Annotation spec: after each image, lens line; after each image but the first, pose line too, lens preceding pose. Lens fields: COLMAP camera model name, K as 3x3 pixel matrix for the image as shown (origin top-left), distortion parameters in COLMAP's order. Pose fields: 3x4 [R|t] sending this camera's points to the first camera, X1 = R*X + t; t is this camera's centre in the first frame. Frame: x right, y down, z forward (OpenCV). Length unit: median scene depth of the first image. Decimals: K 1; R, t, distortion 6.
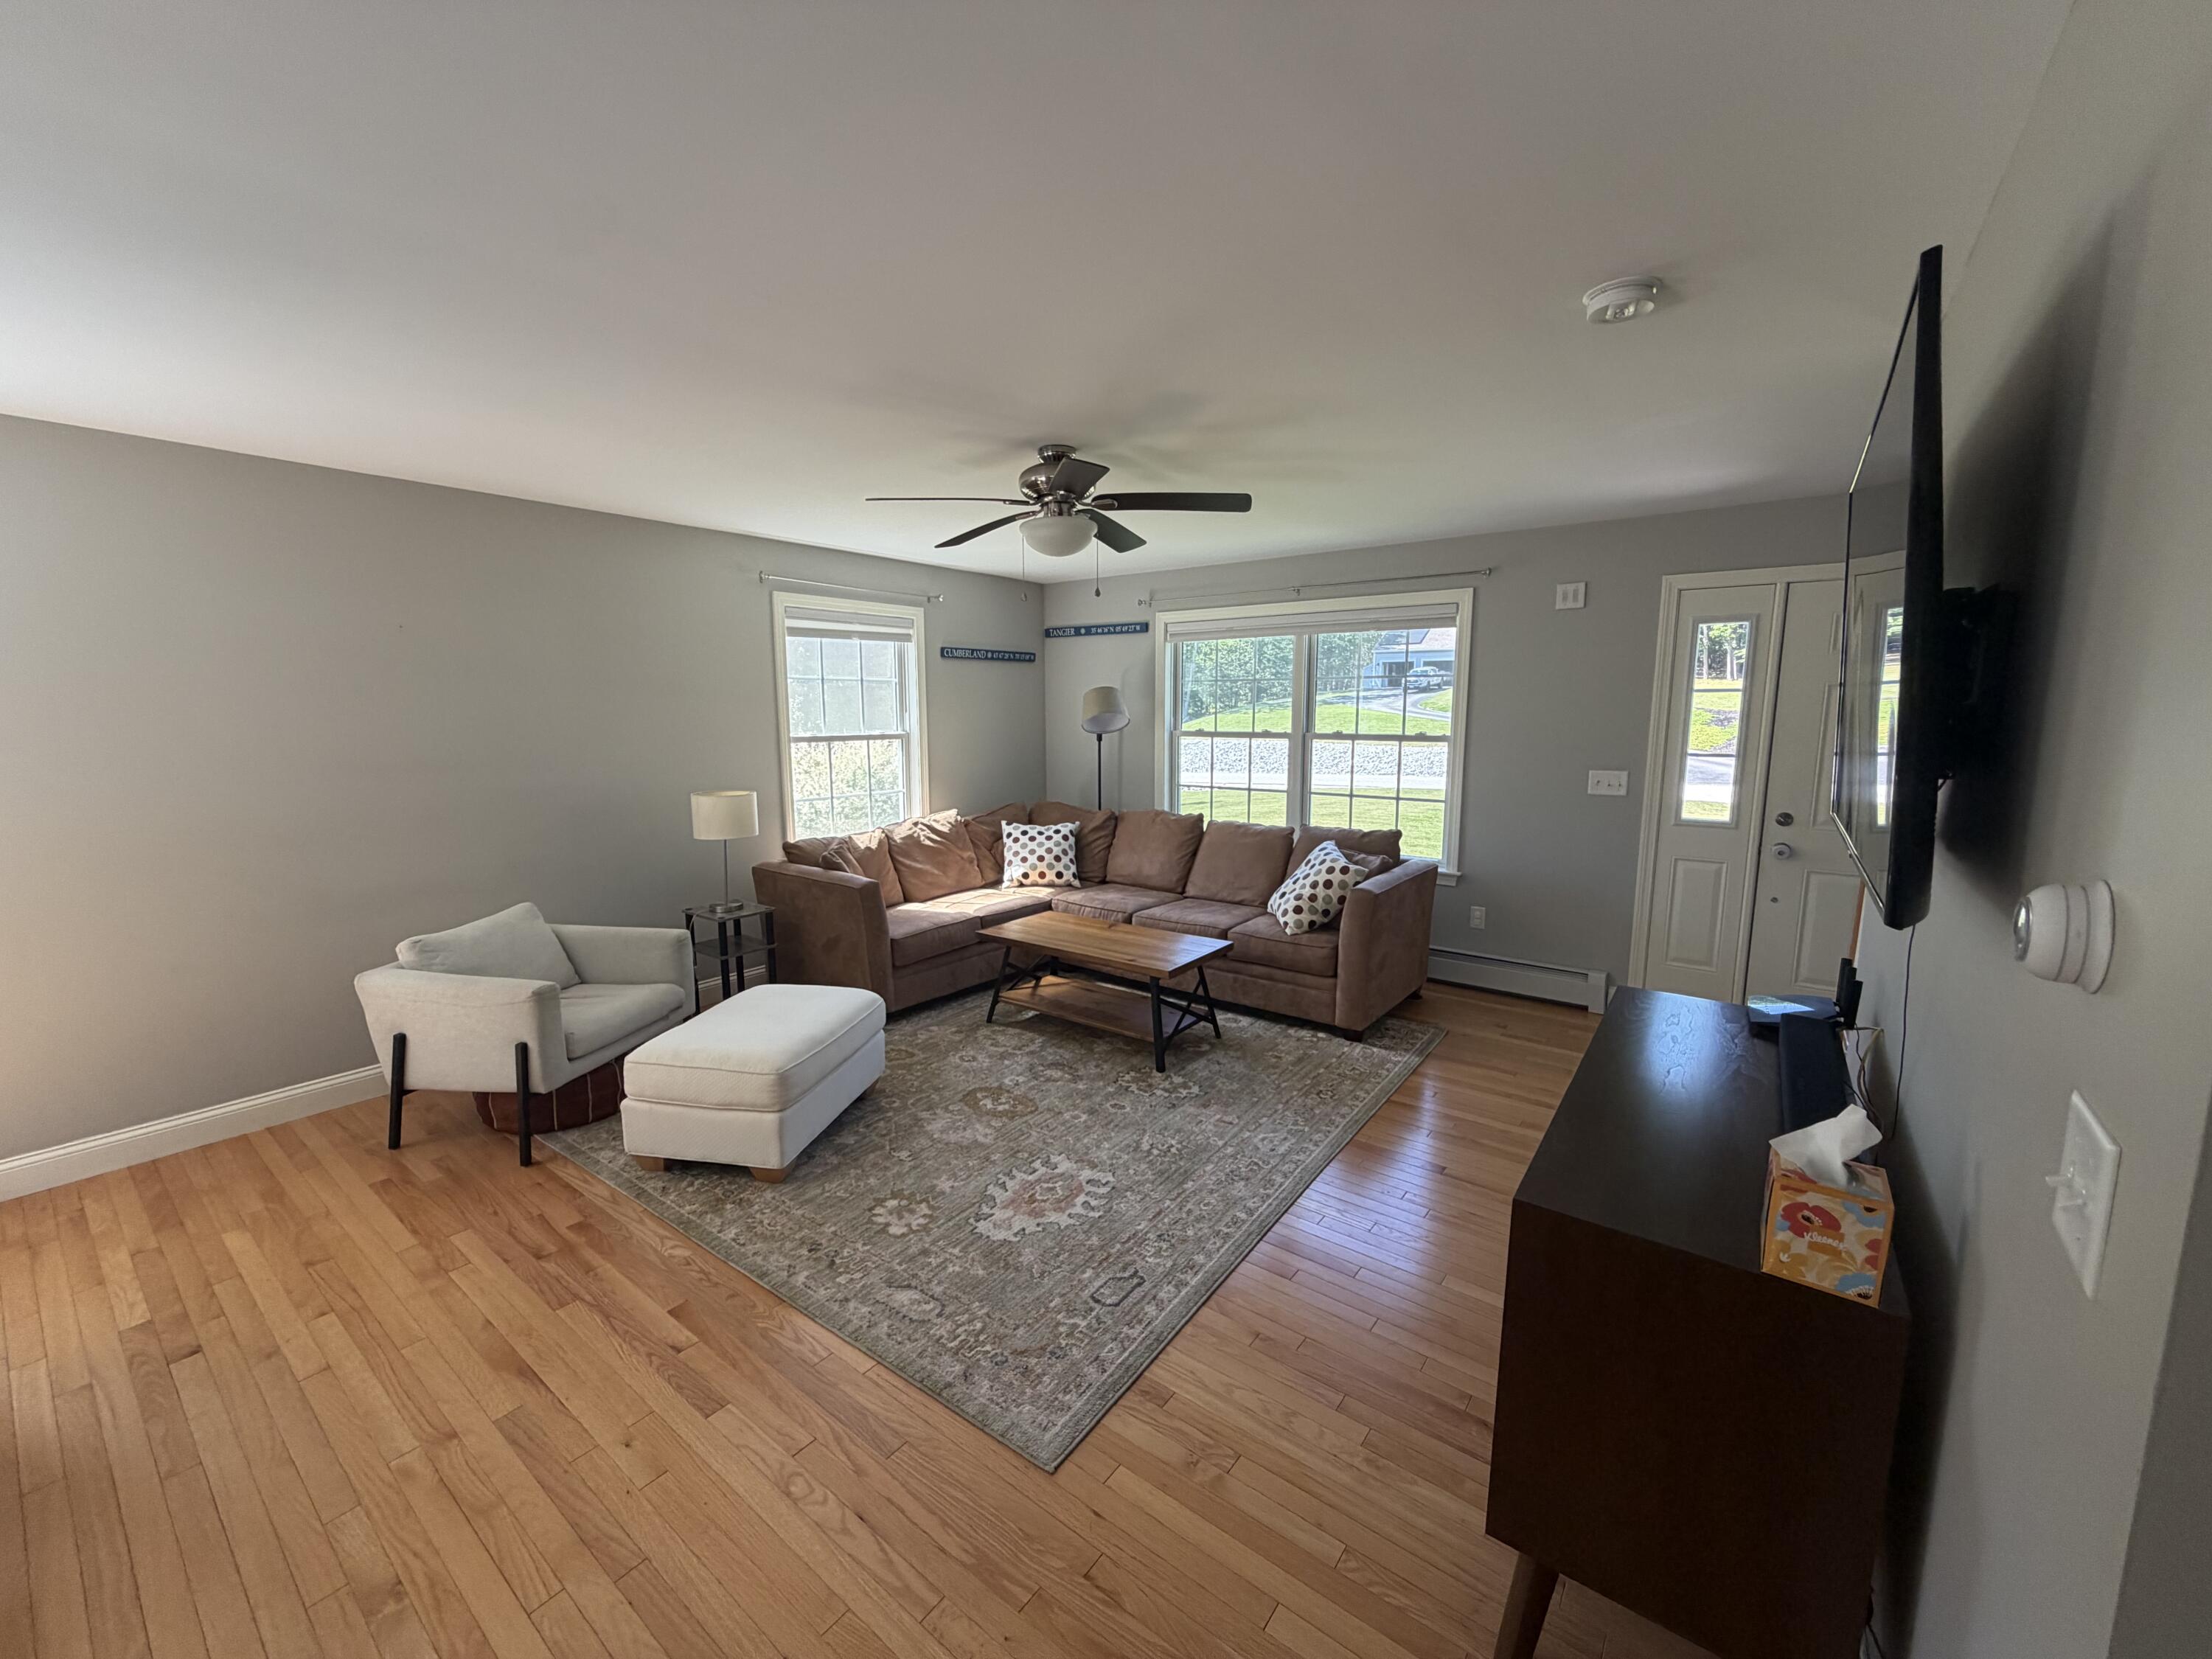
lens RADIAL K [[877.7, 0, 1099.7], [0, 877.7, 836.3], [0, 0, 1]] dist [0.002114, 0.000126]
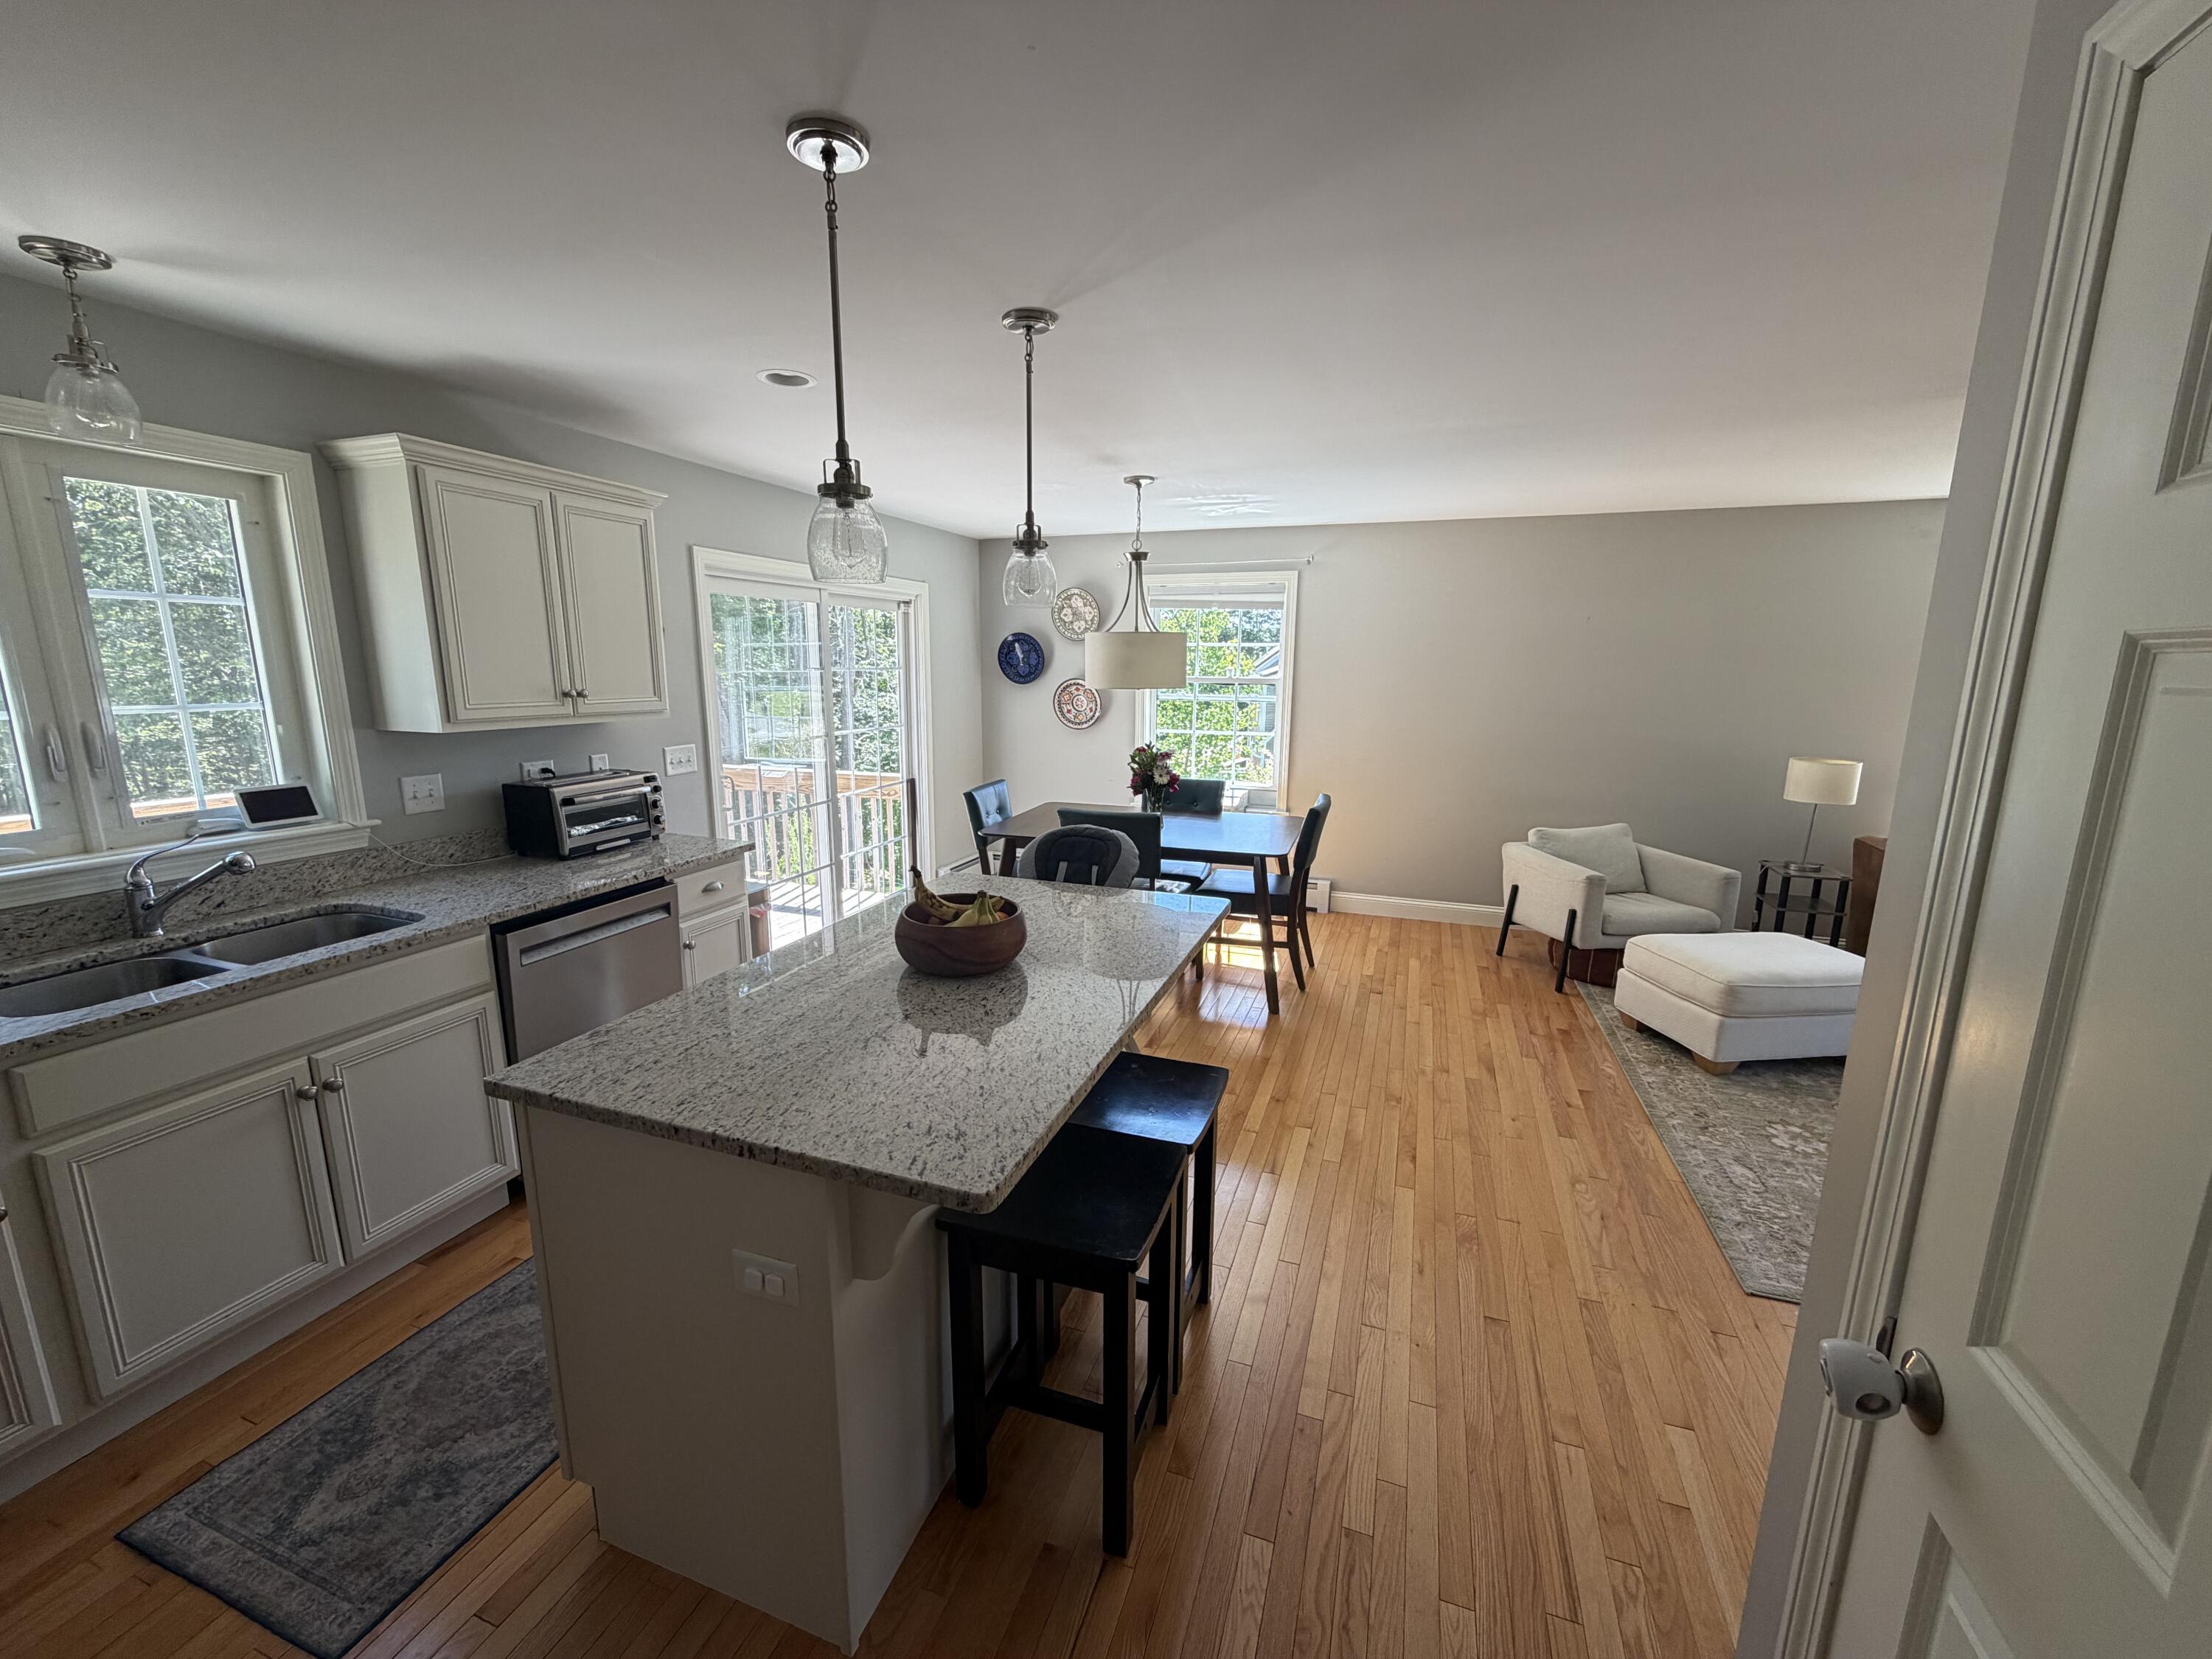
lens RADIAL K [[874.1, 0, 1106.0], [0, 874.1, 829.5], [0, 0, 1]] dist [-0.000396, 0.000006]
pose [[0.307210, 0.185192, -0.933448, 0.457403], [-0.147634, 0.978281, 0.145498, 0.010288], [0.940120, 0.093110, 0.327878, -0.226893]]
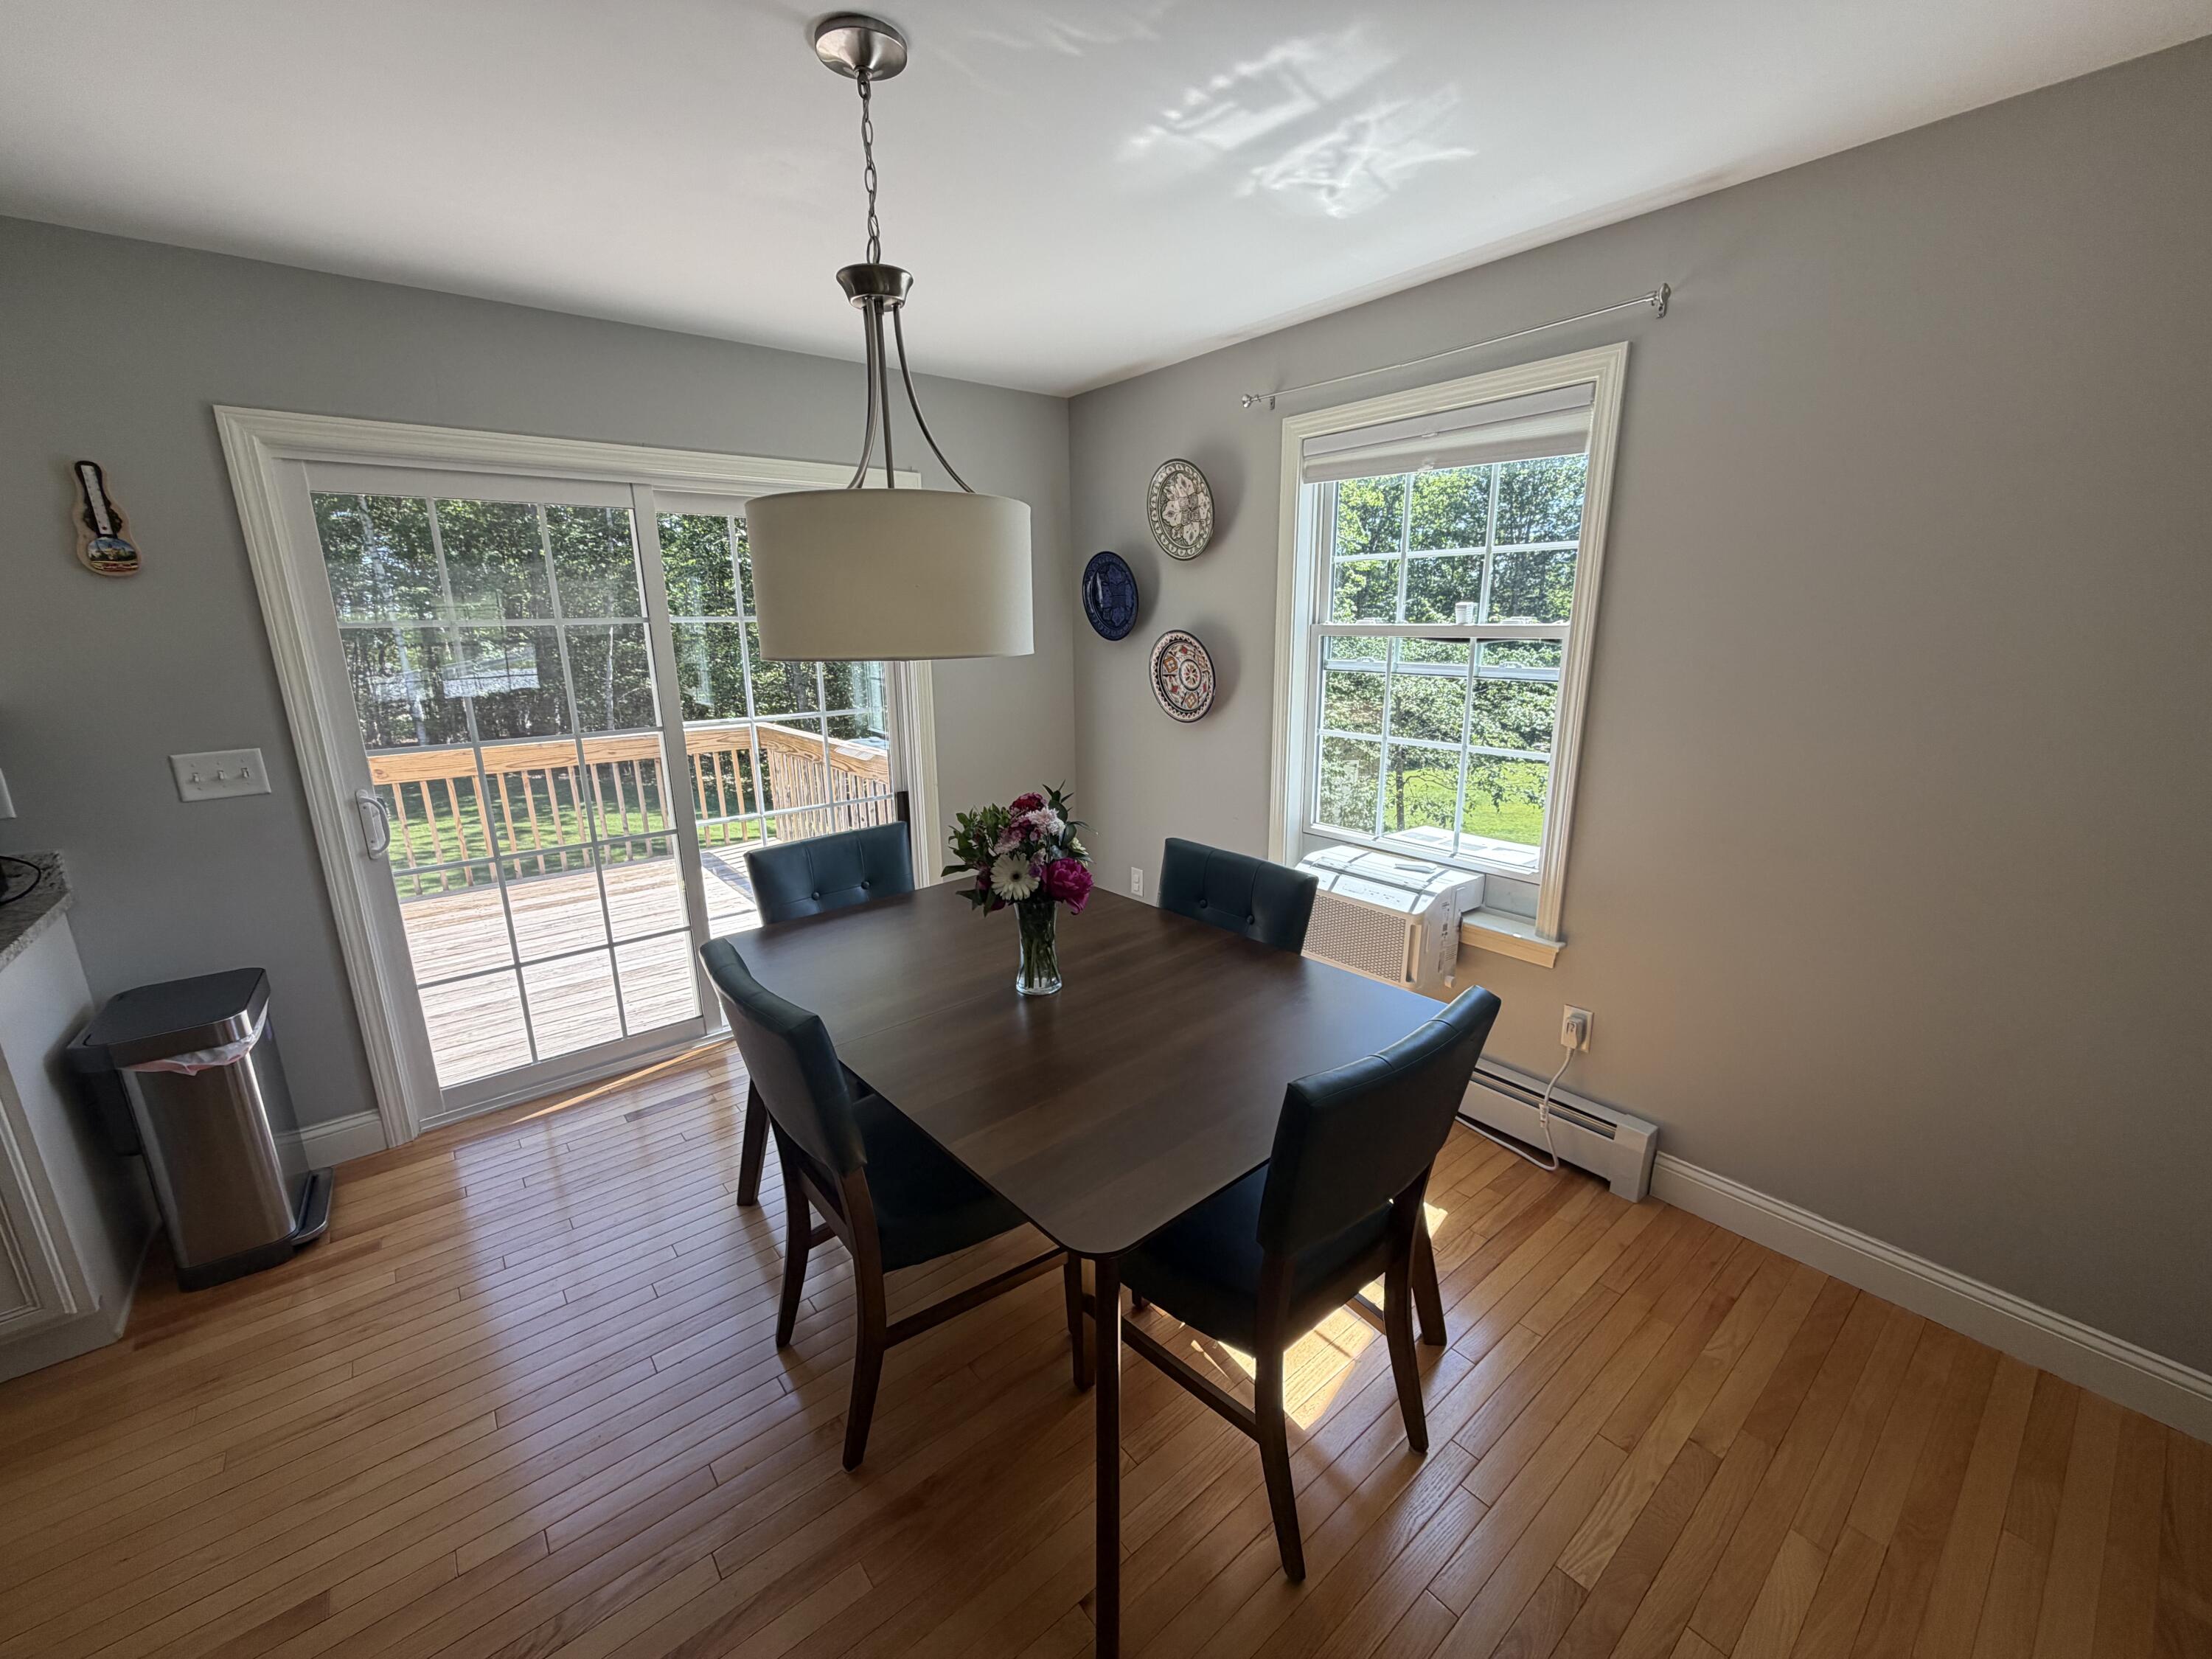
lens RADIAL K [[874.1, 0, 1106.0], [0, 874.1, 829.5], [0, 0, 1]] dist [-0.000396, 0.000006]
pose [[-0.231007, 0.240119, -0.942857, -0.432453], [-0.129581, 0.952842, 0.274410, -0.083470], [0.964284, 0.185567, -0.188999, 0.550619]]
